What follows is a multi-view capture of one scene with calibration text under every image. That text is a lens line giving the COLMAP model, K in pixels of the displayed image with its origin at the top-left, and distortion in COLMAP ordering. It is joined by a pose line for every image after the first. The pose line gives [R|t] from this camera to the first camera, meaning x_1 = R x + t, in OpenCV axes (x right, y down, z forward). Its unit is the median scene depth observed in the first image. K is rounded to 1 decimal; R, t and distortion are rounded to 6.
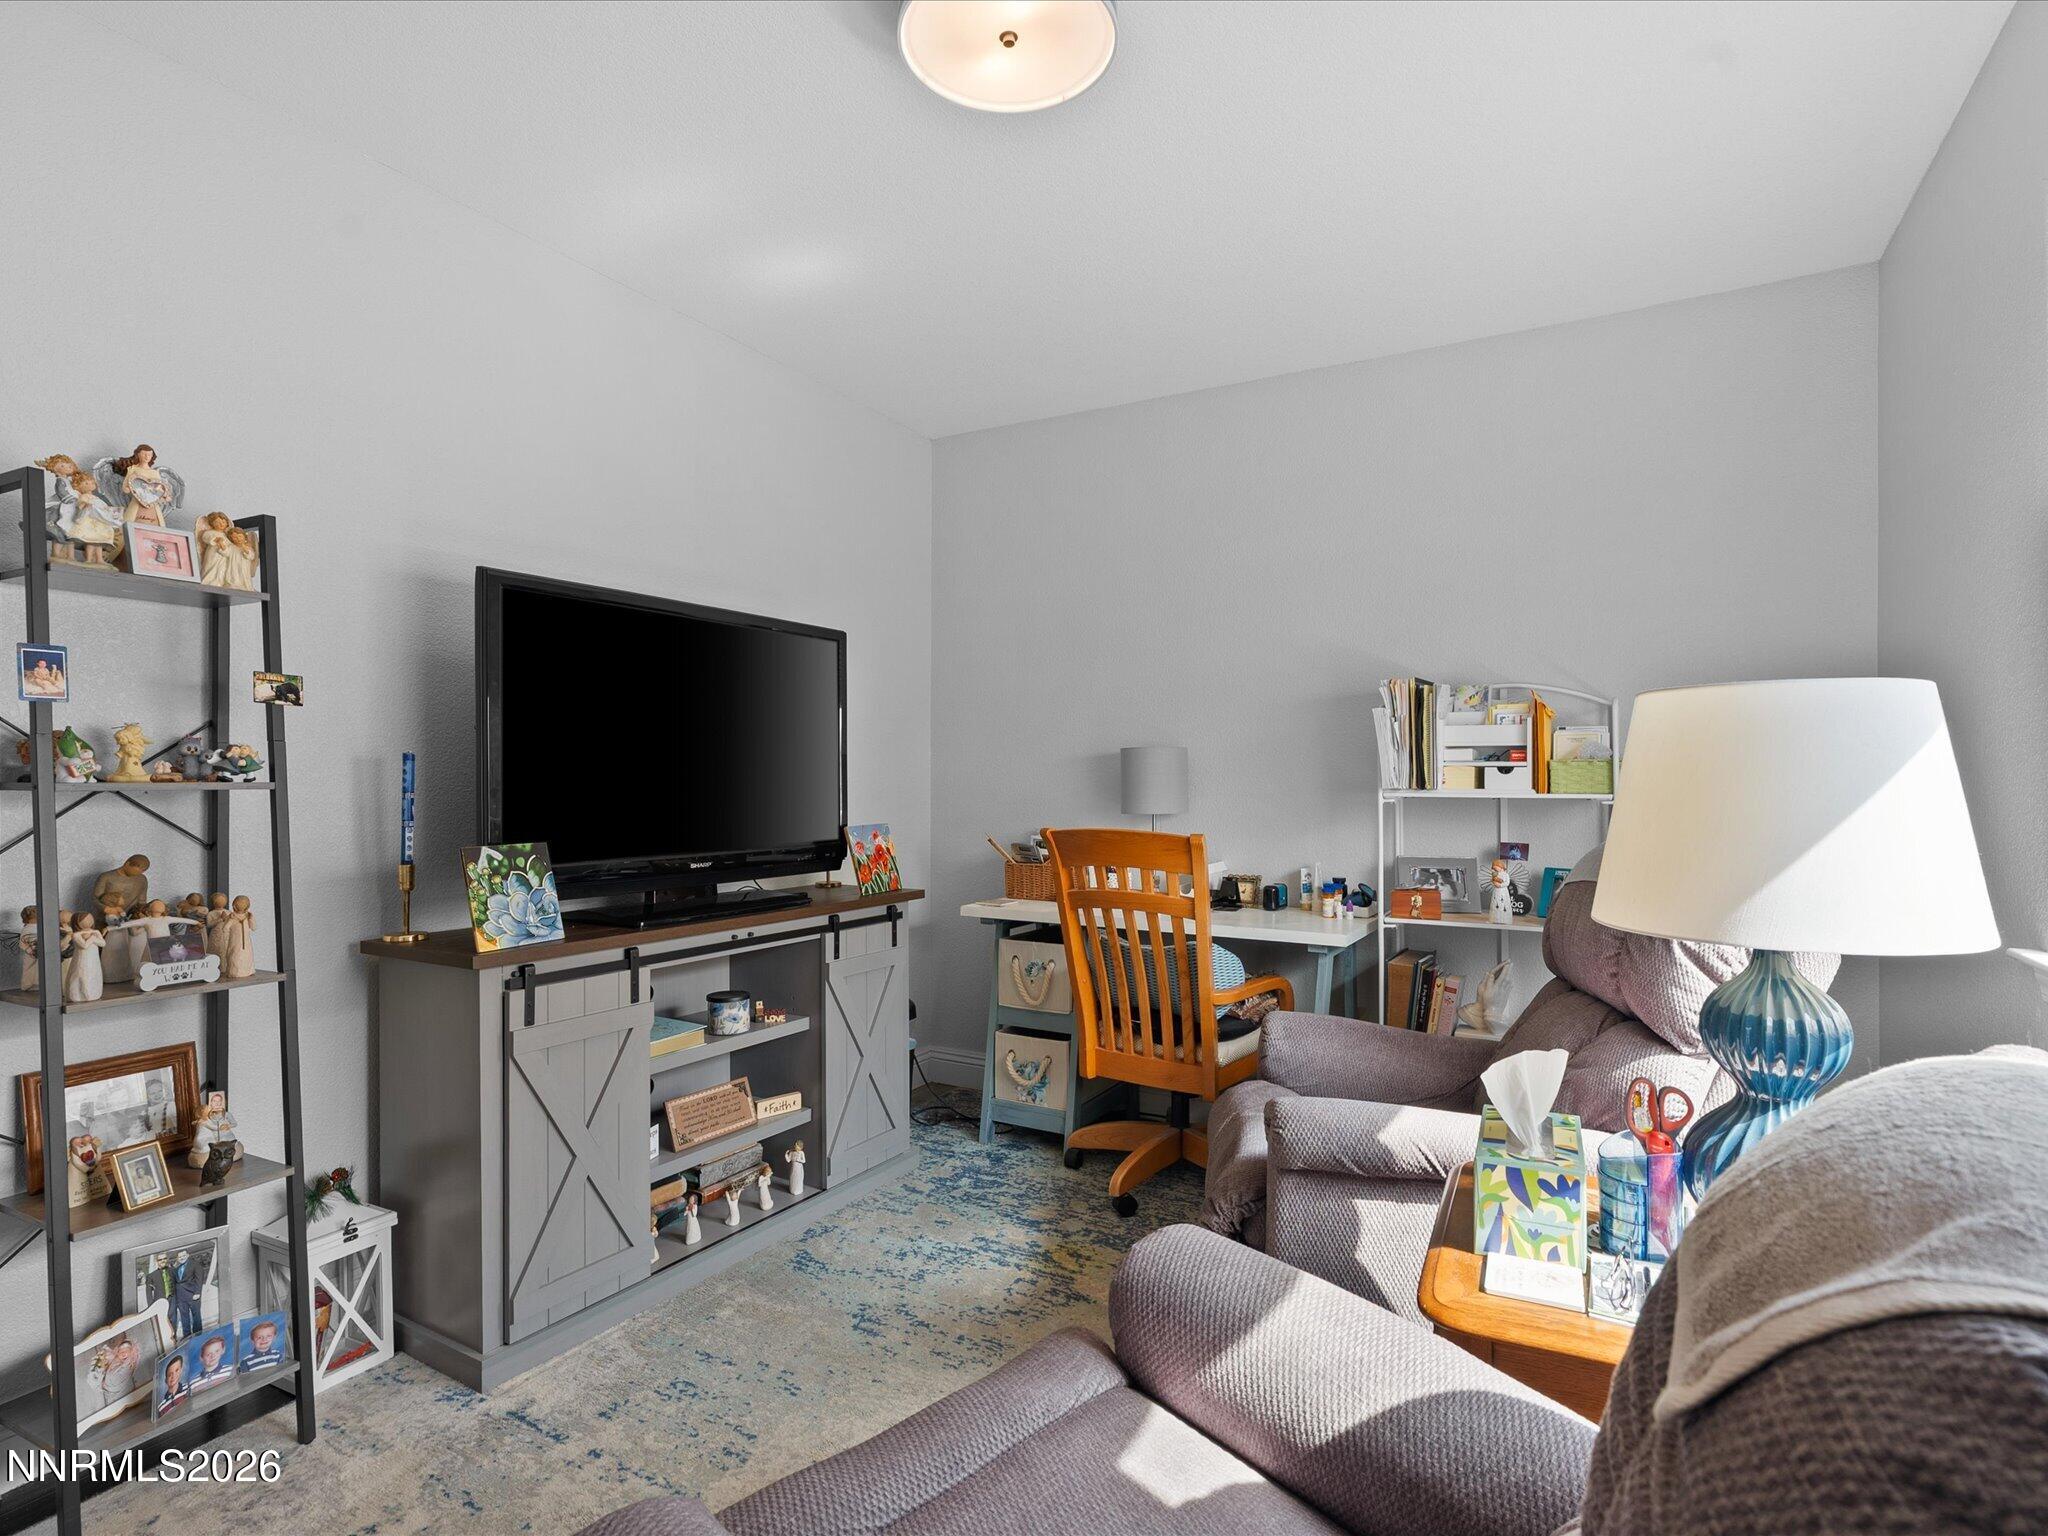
lens RADIAL K [[1050.7, 0, 1028.4], [0, 1050.7, 753.6], [0, 0, 1]] dist [-0.003536, 0.001902]
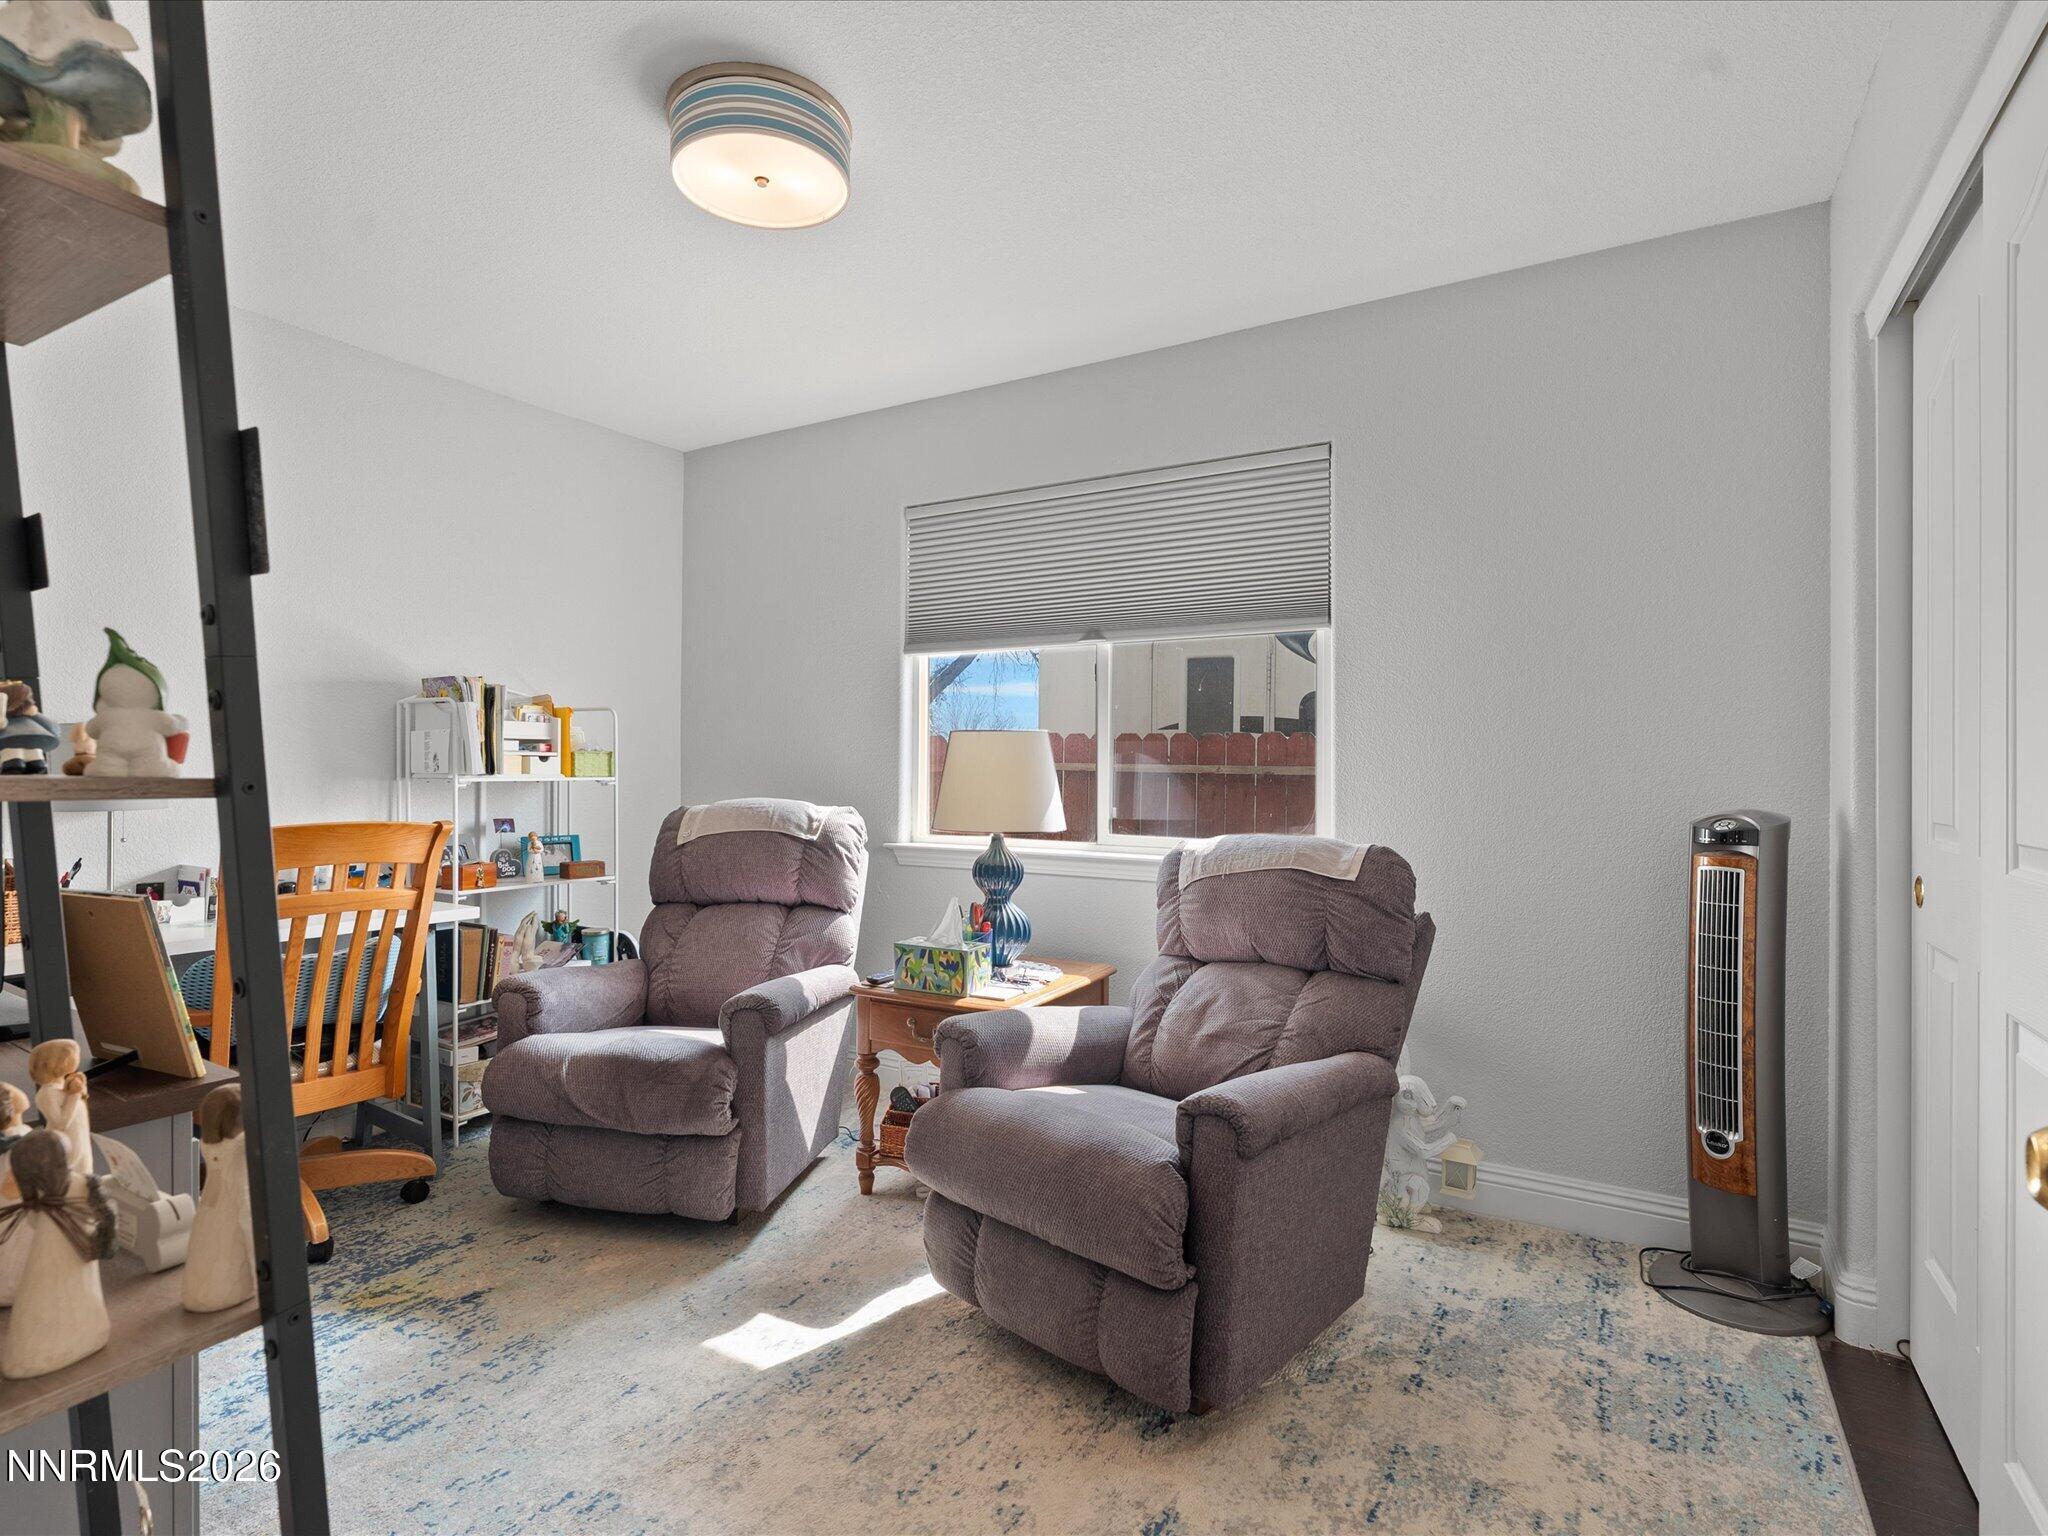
lens RADIAL K [[1050.7, 0, 1028.4], [0, 1050.7, 753.6], [0, 0, 1]] dist [-0.003536, 0.001902]
pose [[0.008908, 0.013621, 0.999868, -0.778509], [-0.030571, 0.999444, -0.013343, 0.008524], [-0.999493, -0.030448, 0.009319, 0.409073]]
